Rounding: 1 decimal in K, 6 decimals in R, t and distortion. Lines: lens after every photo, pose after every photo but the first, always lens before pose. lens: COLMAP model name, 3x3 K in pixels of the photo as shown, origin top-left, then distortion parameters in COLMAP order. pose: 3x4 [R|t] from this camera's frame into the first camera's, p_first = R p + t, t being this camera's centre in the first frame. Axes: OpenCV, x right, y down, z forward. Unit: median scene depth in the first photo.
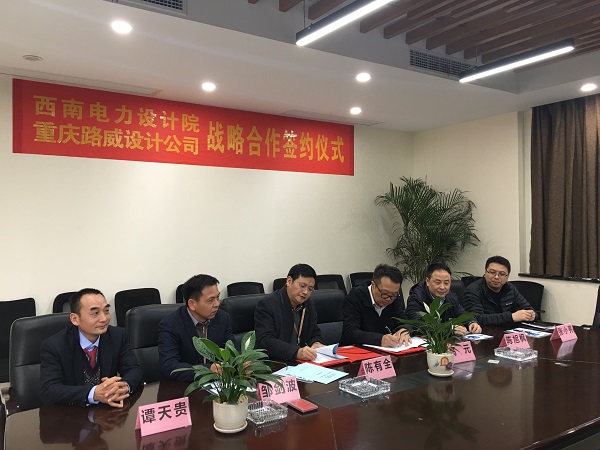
lens RADIAL K [[512.0, 0, 304.5], [0, 512.0, 223.4], [0, 0, 1]] dist [0.054569, -0.093334]
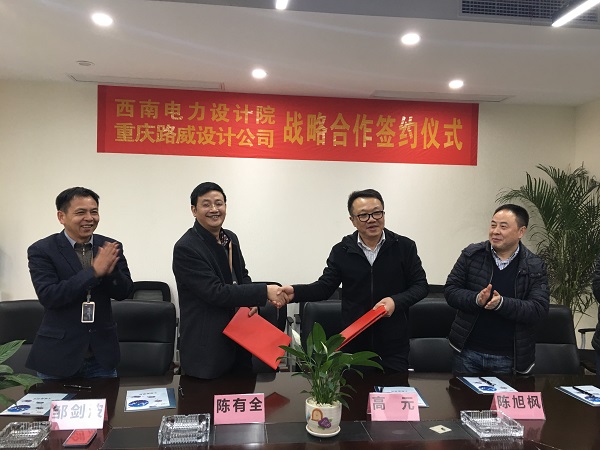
lens RADIAL K [[512.0, 0, 297.7], [0, 512.0, 226.5], [0, 0, 1]] dist [0.054569, -0.093334]
pose [[0.890511, 0.023248, -0.454368, 0.267864], [-0.020135, 0.999729, 0.011689, 0.000654], [0.454517, -0.001261, 0.890737, 0.170951]]
